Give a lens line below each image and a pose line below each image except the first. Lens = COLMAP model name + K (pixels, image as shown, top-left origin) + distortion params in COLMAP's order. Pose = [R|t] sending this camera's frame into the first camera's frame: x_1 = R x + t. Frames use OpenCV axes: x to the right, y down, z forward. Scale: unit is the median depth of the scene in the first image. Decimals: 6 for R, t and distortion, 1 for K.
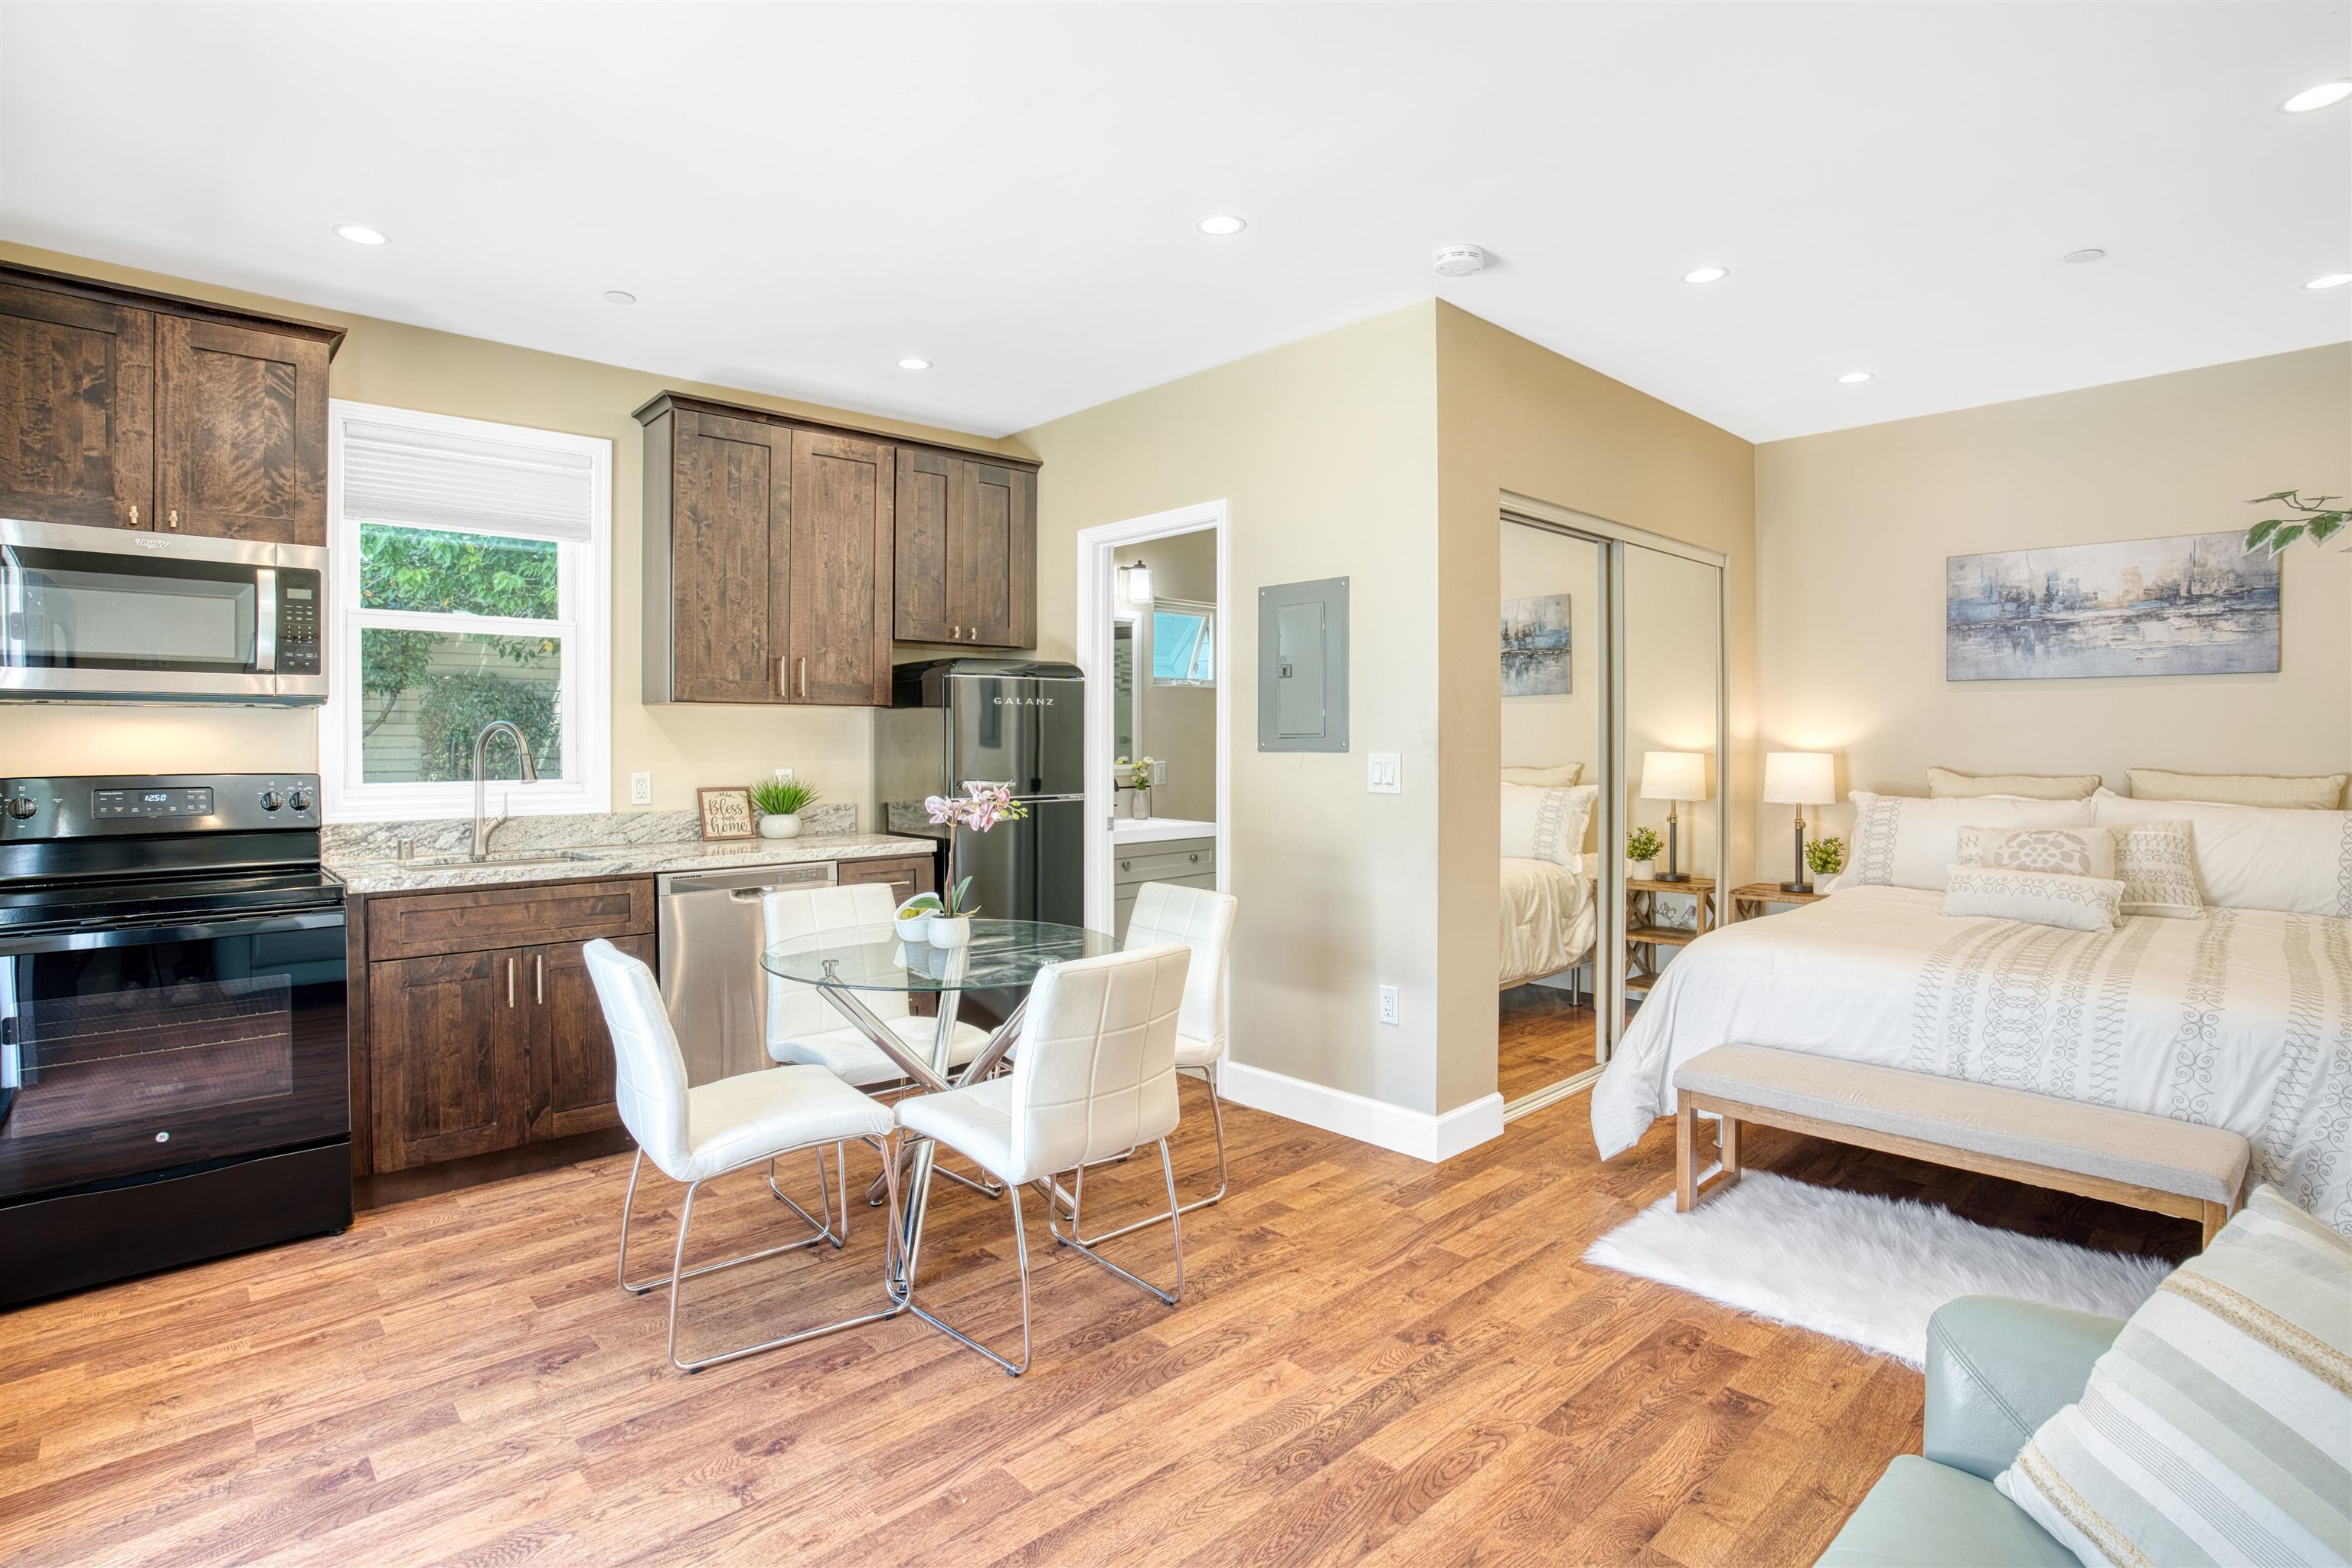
lens RADIAL K [[1161.0, 0, 1192.0], [0, 1161.0, 753.0], [0, 0, 1]] dist [-0.083817, 0.040764]
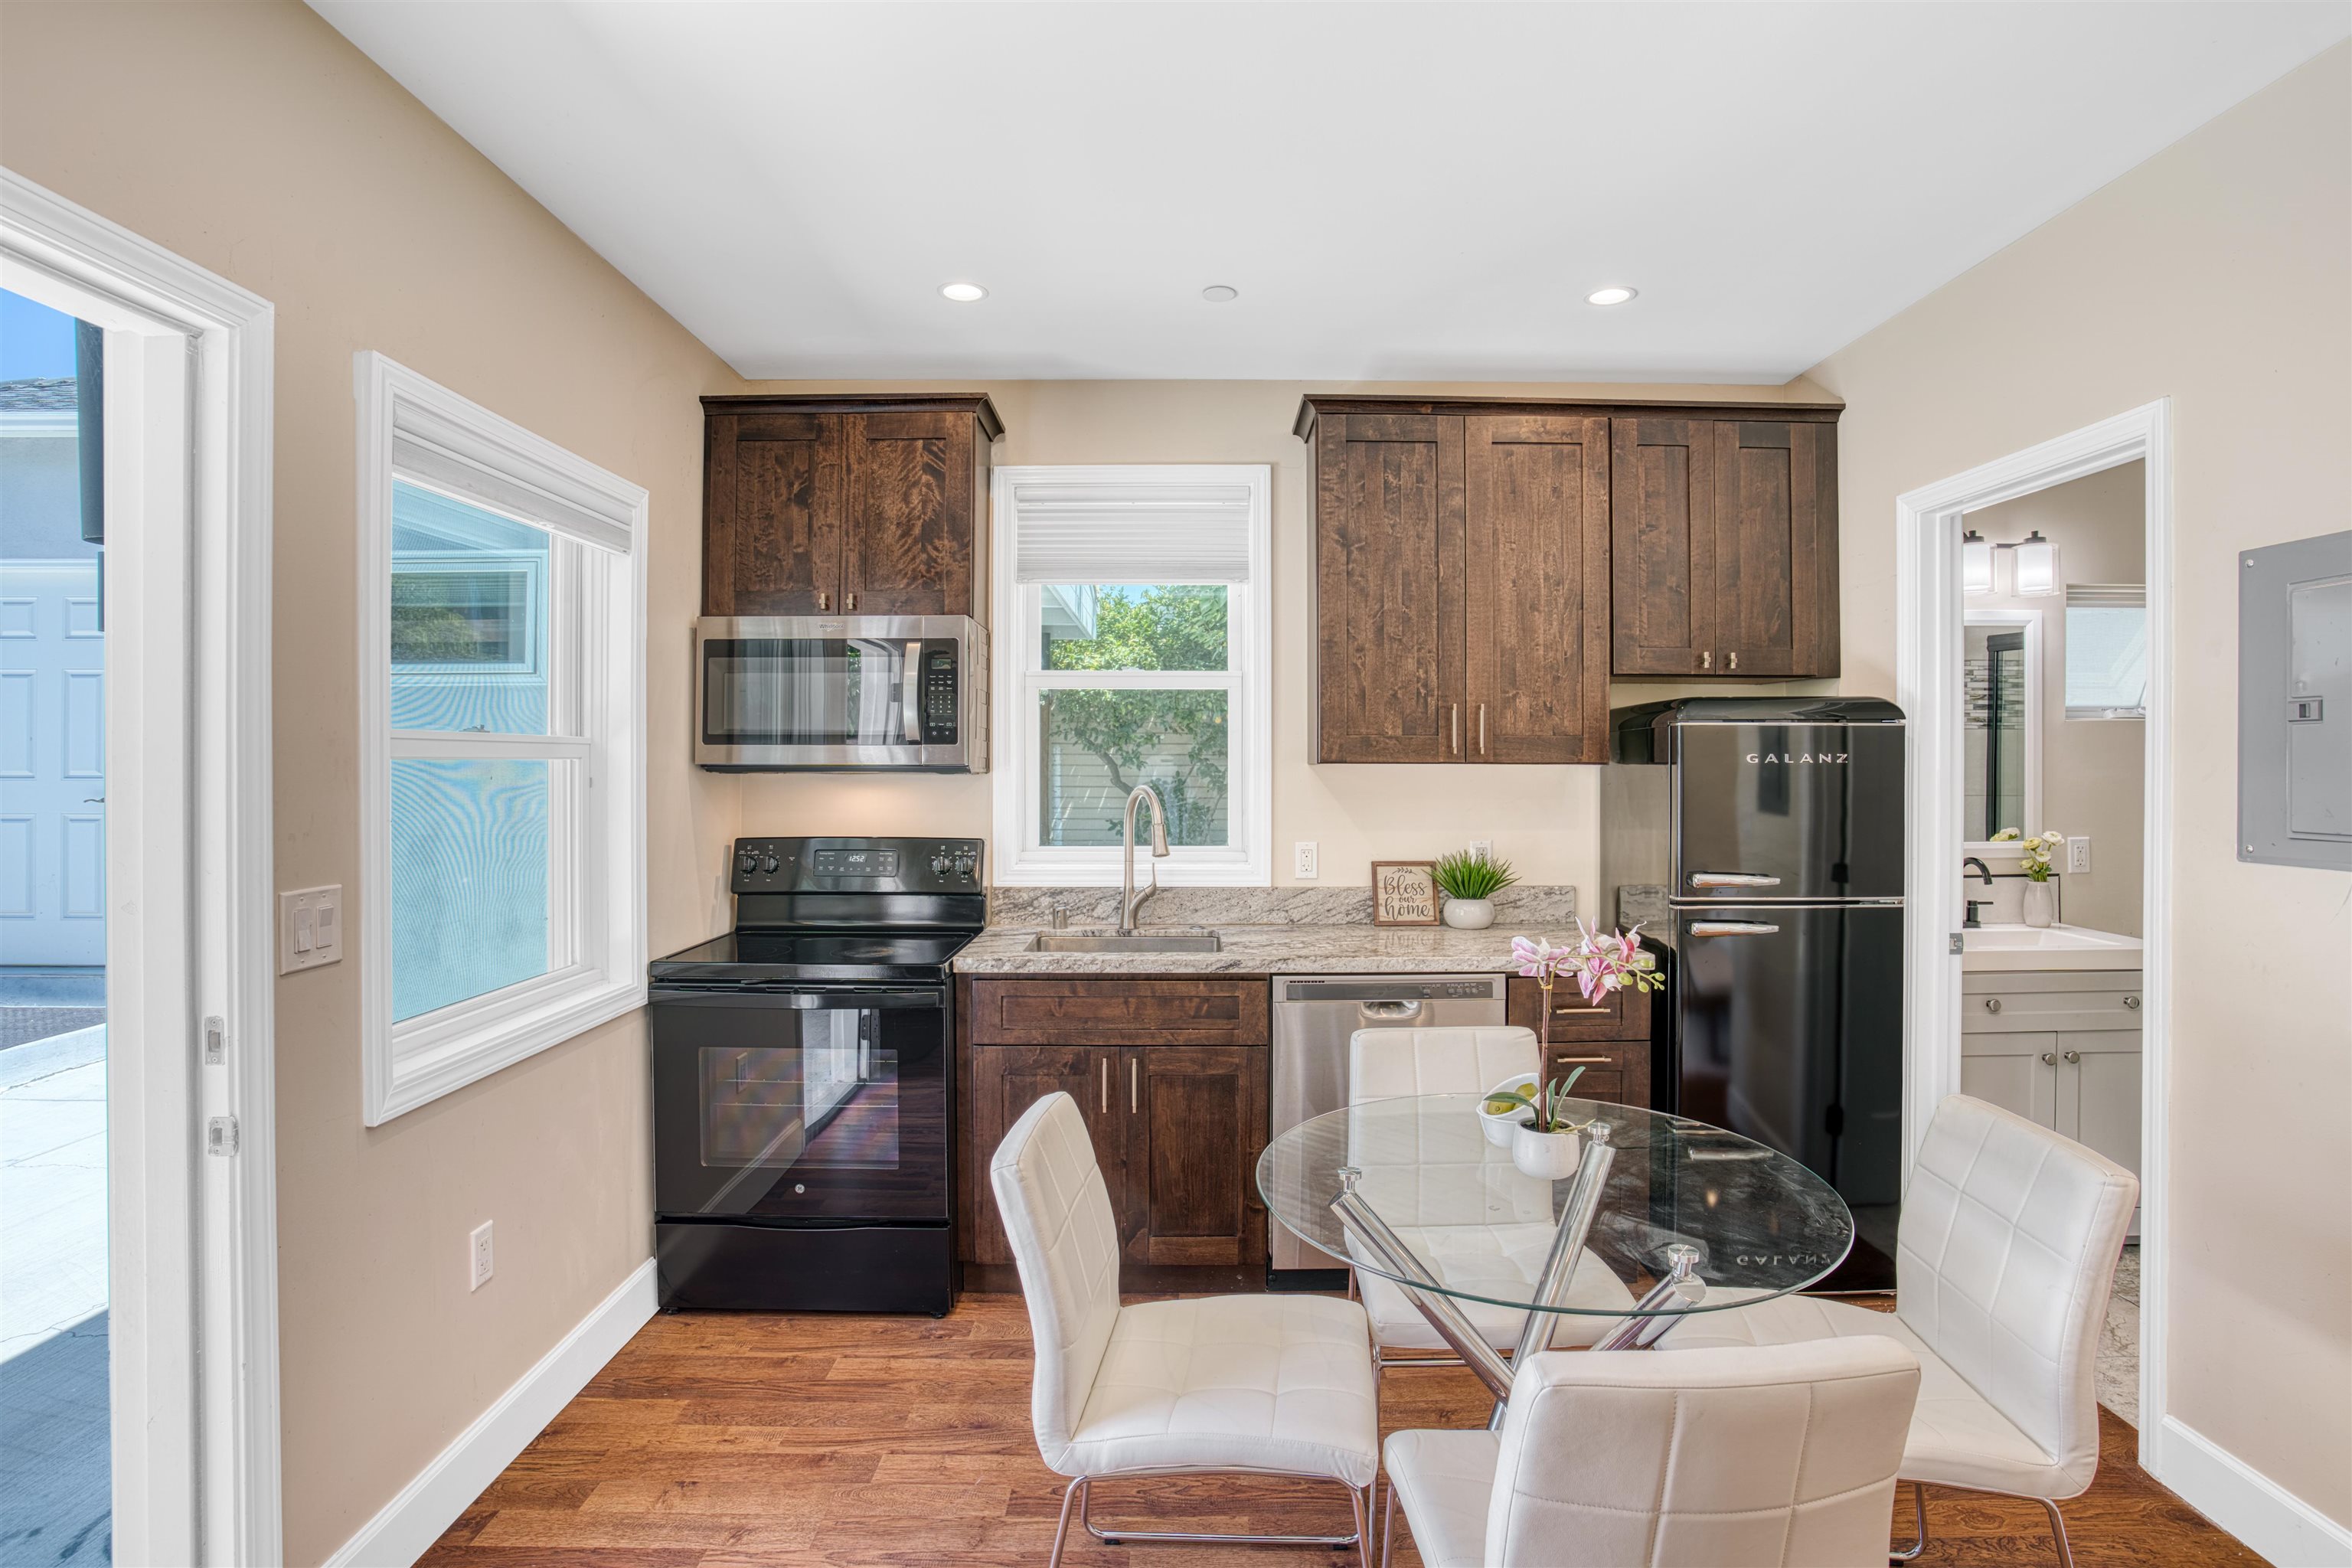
lens RADIAL K [[1161.0, 0, 1192.0], [0, 1161.0, 753.0], [0, 0, 1]] dist [-0.083817, 0.040764]
pose [[0.728070, 0.000506, -0.685503, 0.059914], [-0.010842, 0.999883, -0.010777, -0.041666], [0.685417, 0.015279, 0.727990, 0.311917]]
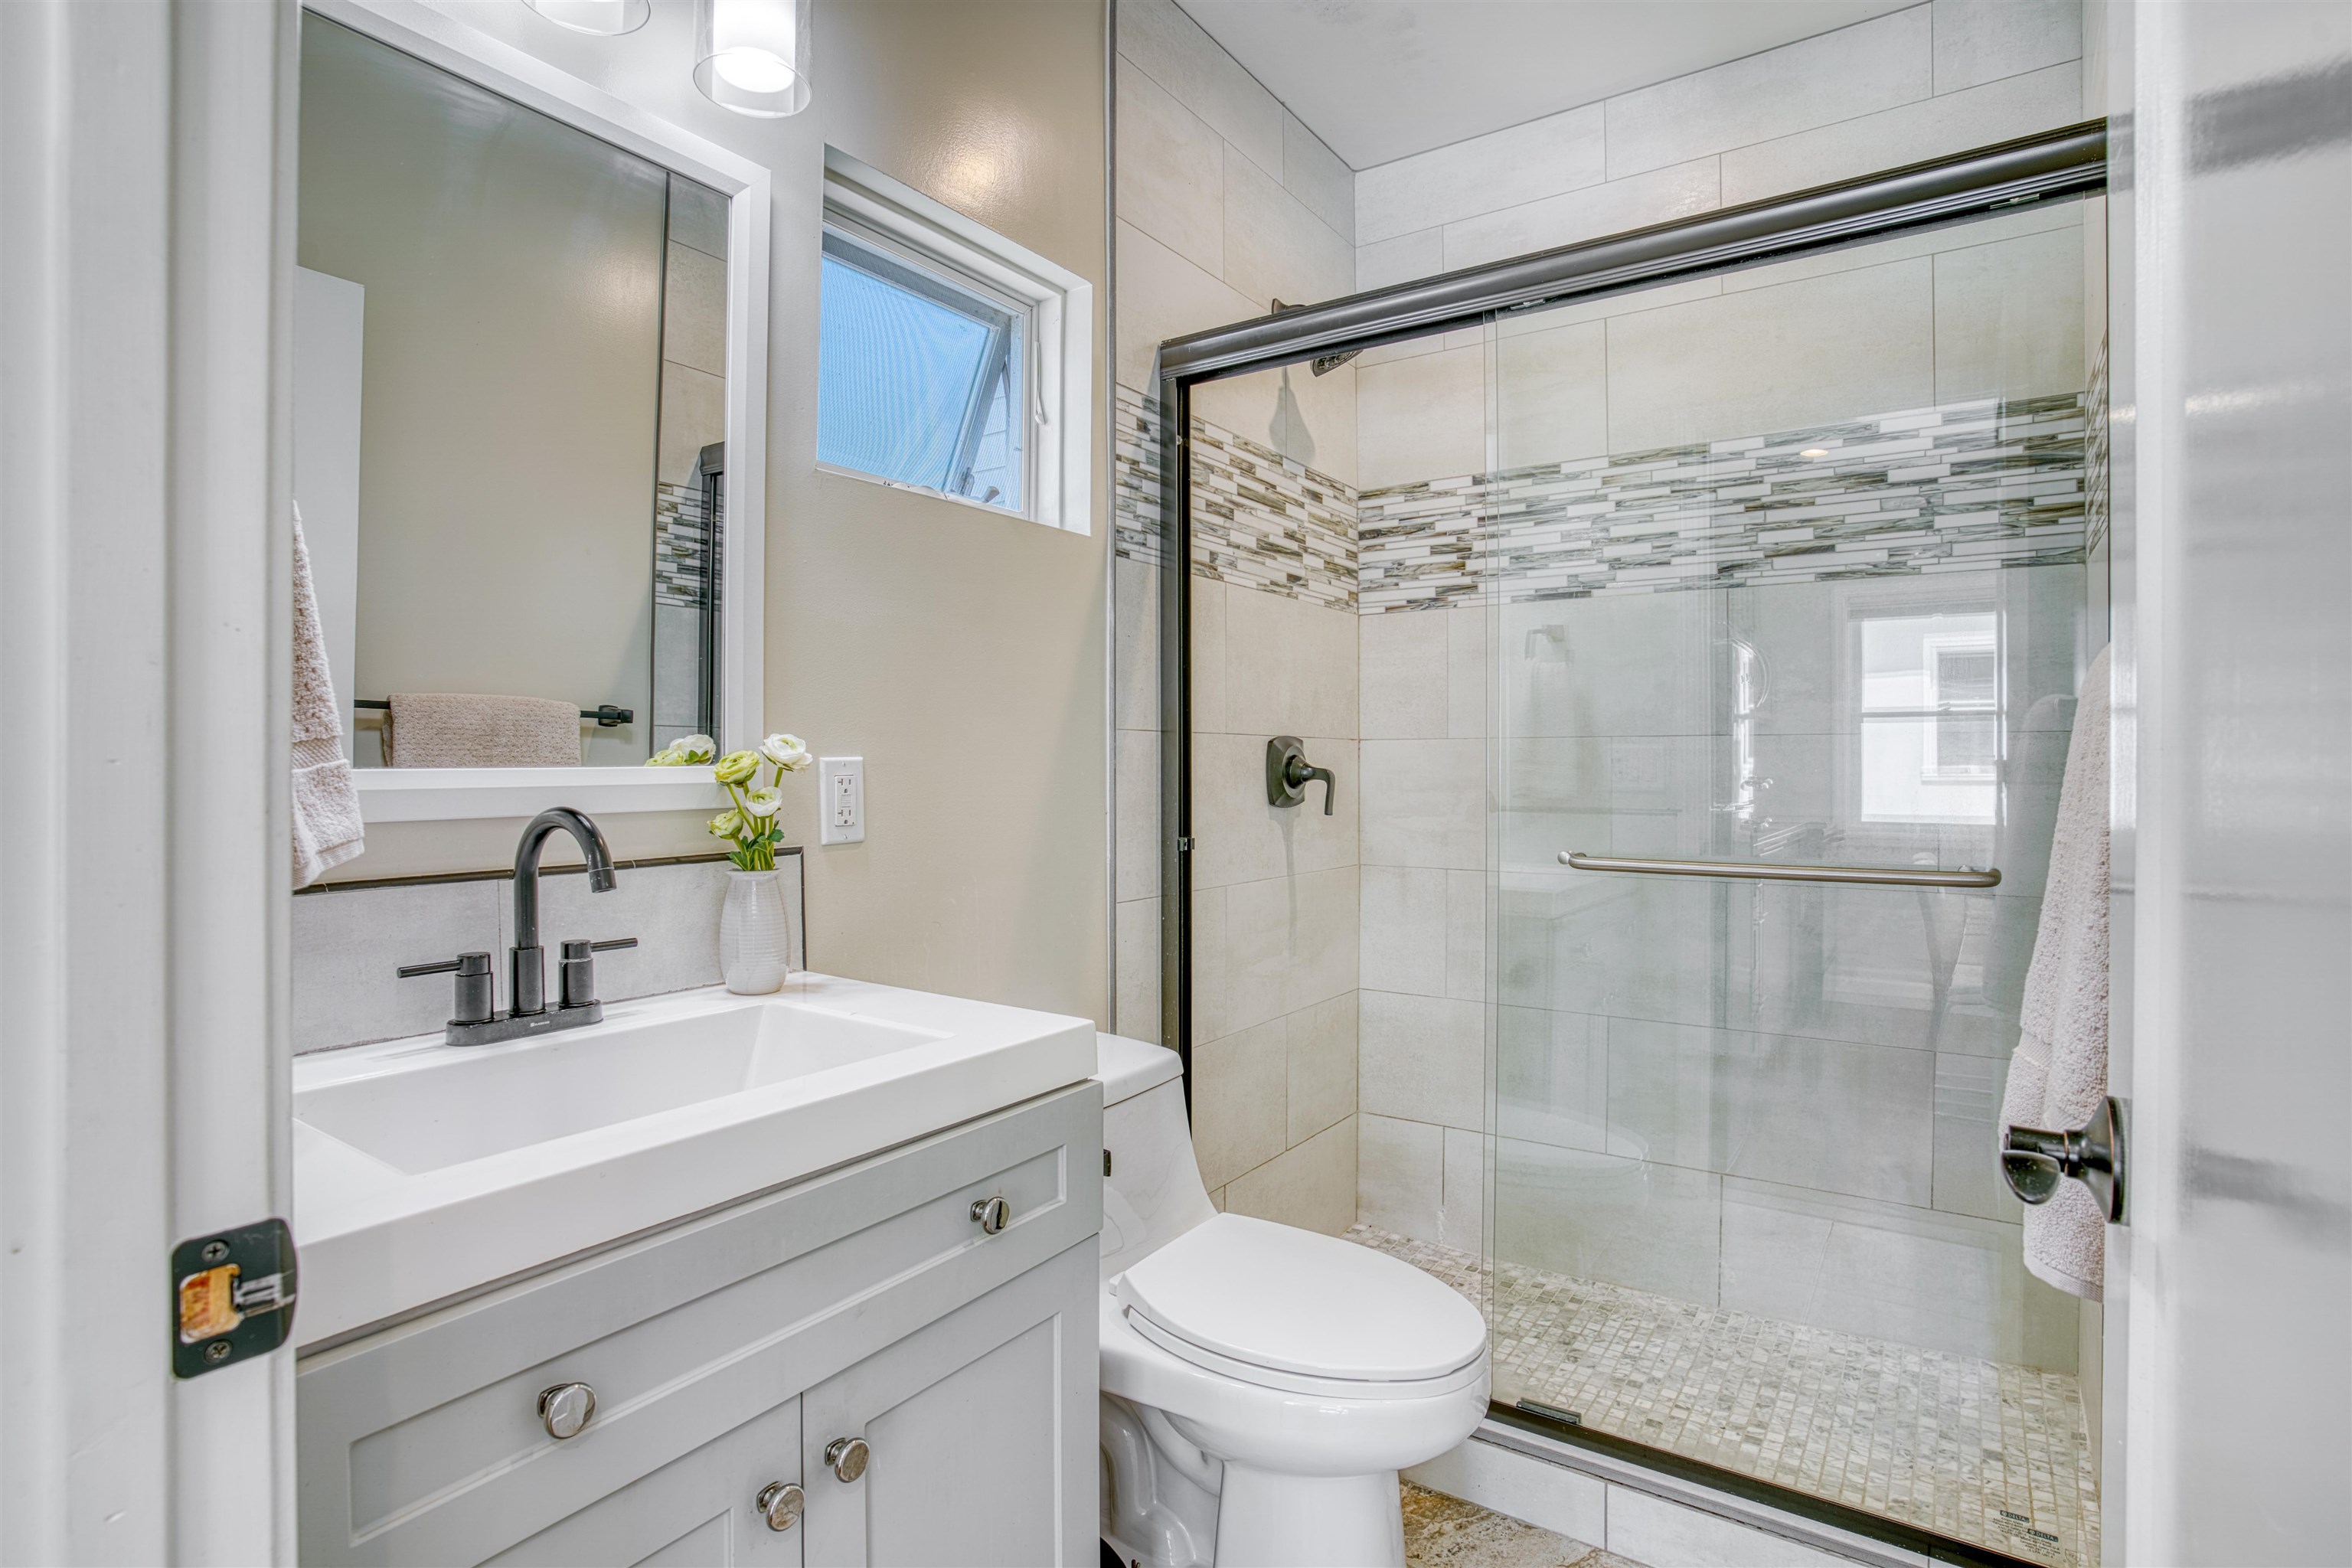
lens RADIAL K [[1161.0, 0, 1192.0], [0, 1161.0, 753.0], [0, 0, 1]] dist [-0.083817, 0.040764]
pose [[0.974735, 0.004919, 0.223311, -0.010573], [-0.000651, 0.999816, -0.019182, 0.015500], [-0.223364, 0.018552, 0.974558, 1.066073]]
